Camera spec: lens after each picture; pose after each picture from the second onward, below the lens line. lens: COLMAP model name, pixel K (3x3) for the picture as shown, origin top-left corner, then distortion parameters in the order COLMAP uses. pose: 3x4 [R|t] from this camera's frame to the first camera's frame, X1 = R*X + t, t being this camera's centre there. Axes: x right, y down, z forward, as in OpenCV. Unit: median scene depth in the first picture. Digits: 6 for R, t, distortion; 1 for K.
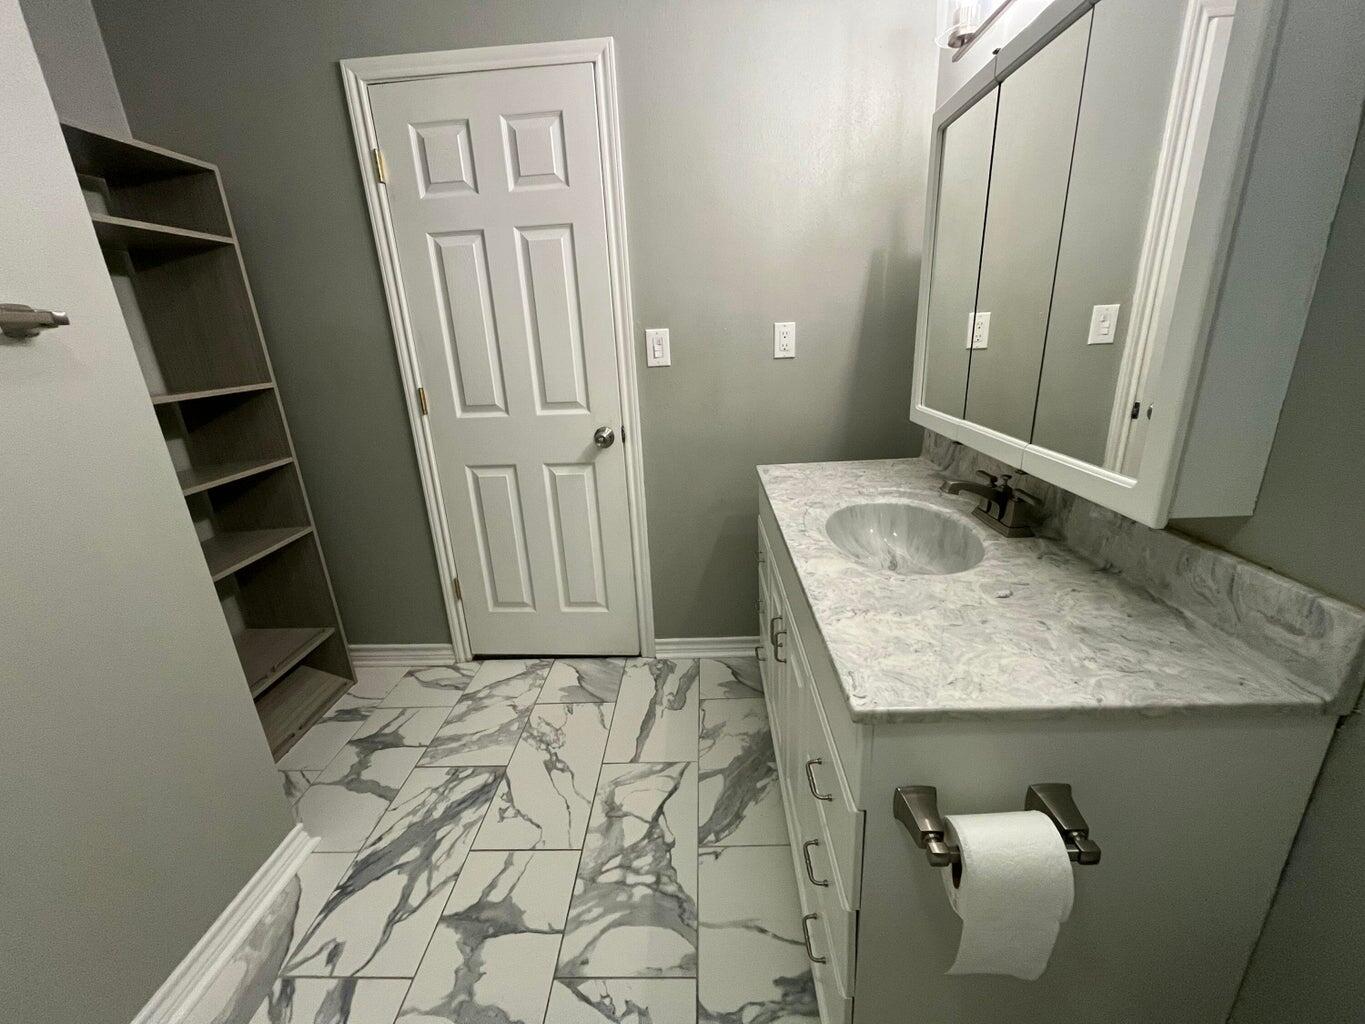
lens RADIAL K [[557.1, 0, 675.6], [0, 557.1, 508.6], [0, 0, 1]] dist [-0.001119, 0.000008]
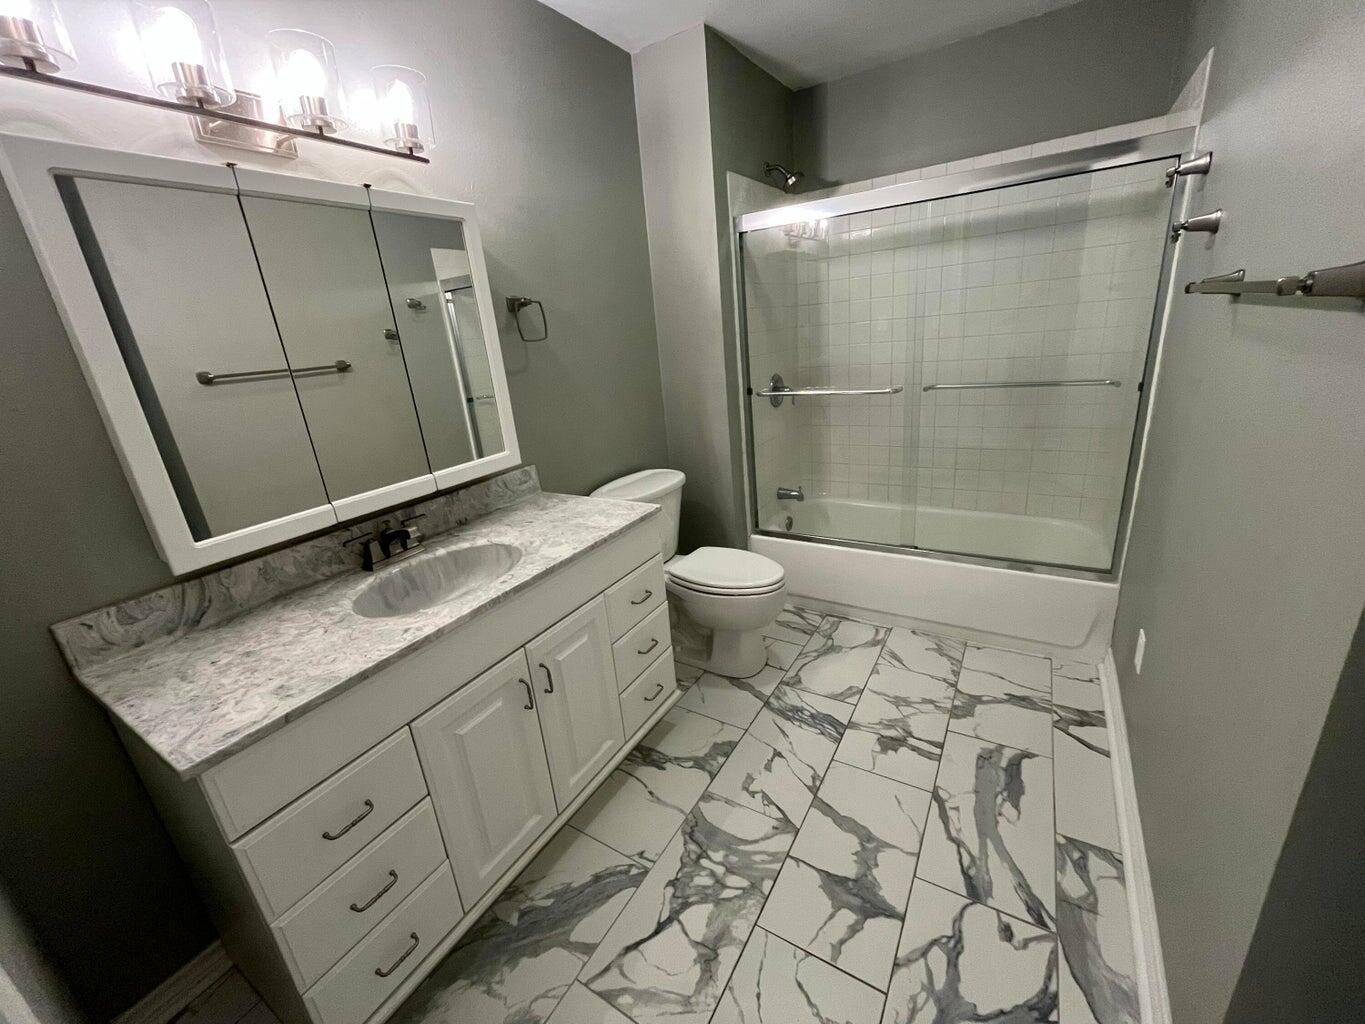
lens RADIAL K [[557.1, 0, 675.6], [0, 557.1, 508.6], [0, 0, 1]] dist [-0.001119, 0.000008]
pose [[-0.860767, -0.028347, 0.508210, -0.541491], [0.278946, 0.808891, 0.517576, -0.488138], [-0.425758, 0.587275, -0.688359, 1.388487]]
